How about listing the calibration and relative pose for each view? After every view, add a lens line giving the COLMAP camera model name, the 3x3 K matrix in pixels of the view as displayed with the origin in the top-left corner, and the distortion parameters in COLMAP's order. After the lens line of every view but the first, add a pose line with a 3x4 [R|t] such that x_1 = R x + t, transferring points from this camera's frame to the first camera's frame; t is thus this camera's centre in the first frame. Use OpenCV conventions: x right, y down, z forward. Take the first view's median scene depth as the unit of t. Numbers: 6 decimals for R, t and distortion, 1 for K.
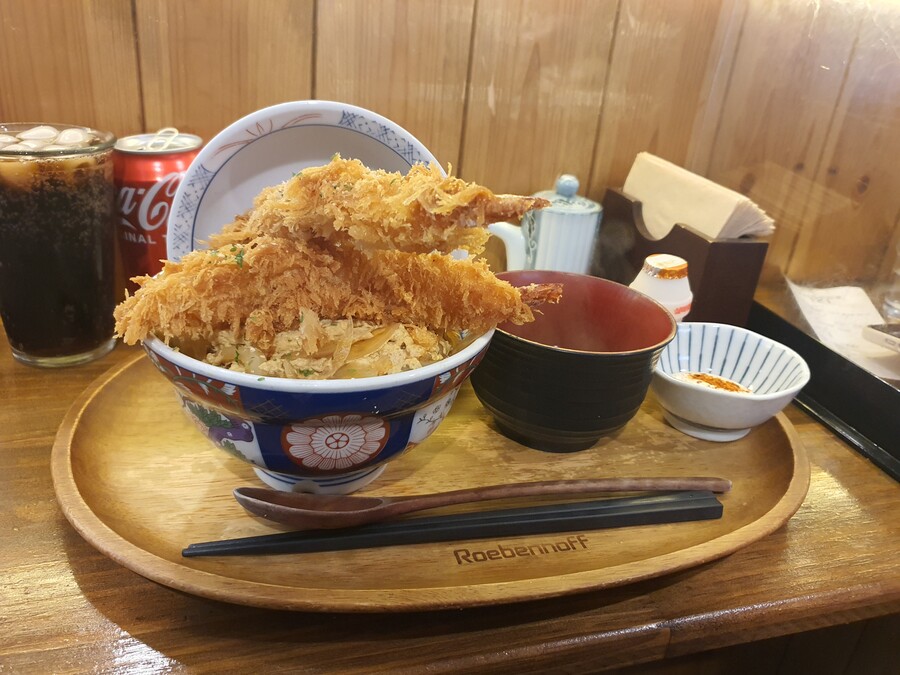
lens RADIAL K [[687.4, 0, 449.0], [0, 687.4, 337.0], [0, 0, 1]] dist [-0.020145, 0.015089]
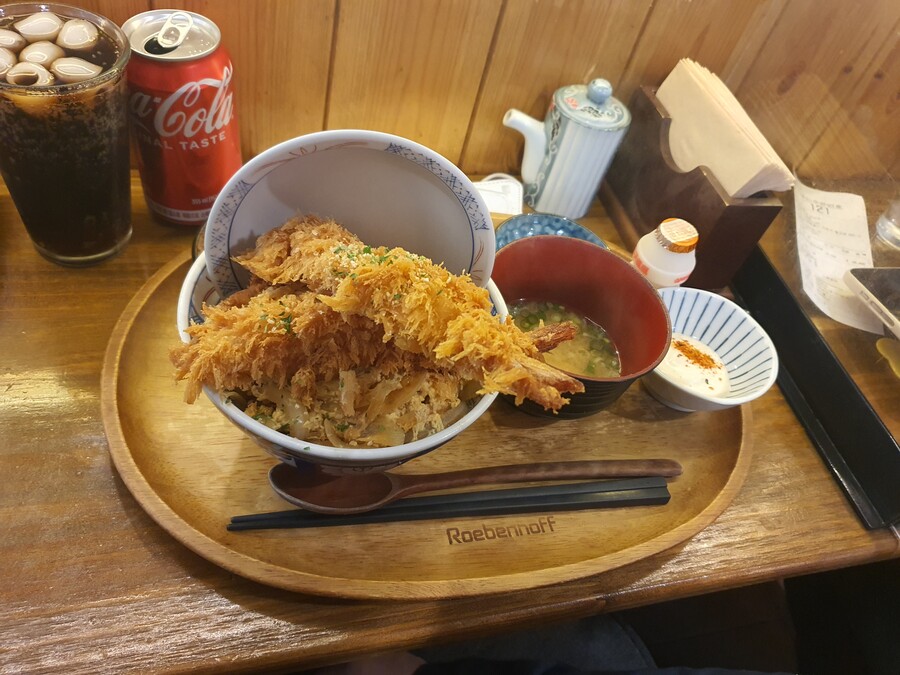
lens RADIAL K [[687.4, 0, 450.4], [0, 687.4, 338.3], [0, 0, 1]] dist [-0.020145, 0.015089]
pose [[0.991388, 0.115246, 0.062189, -0.095868], [-0.130238, 0.917319, 0.376250, -0.435249], [-0.013686, -0.381109, 0.924429, -0.002867]]
